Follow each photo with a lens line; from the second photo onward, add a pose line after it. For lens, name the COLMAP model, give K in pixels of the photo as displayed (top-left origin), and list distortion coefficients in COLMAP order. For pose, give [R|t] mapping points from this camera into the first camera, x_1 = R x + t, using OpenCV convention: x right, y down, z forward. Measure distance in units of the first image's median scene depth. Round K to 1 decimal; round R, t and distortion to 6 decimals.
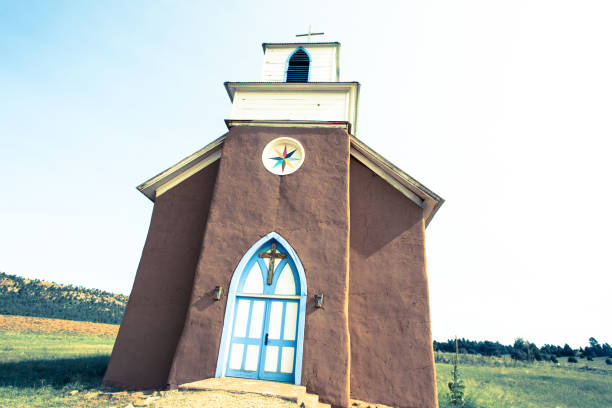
lens RADIAL K [[417.3, 0, 317.5], [0, 417.3, 192.2], [0, 0, 1]] dist [0.010530, -0.000215]
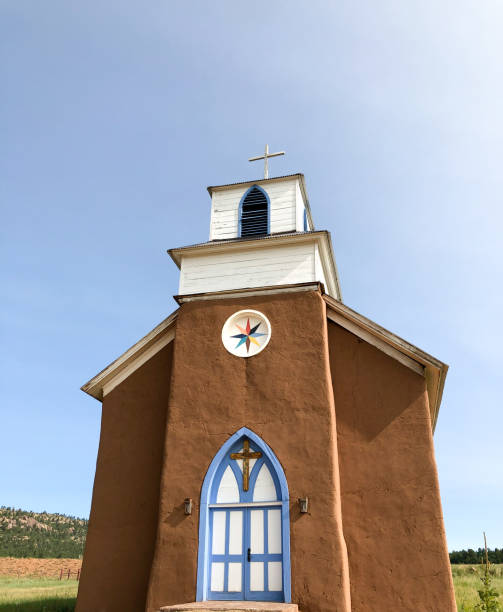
lens RADIAL K [[664.2, 0, 251.5], [0, 664.2, 306.0], [0, 0, 1]] dist [0.101481, -0.291549]
pose [[0.986317, -0.121853, -0.111047, 0.091897], [0.118786, 0.992343, -0.033854, -0.104022], [0.114322, 0.020200, 0.993238, -0.359373]]
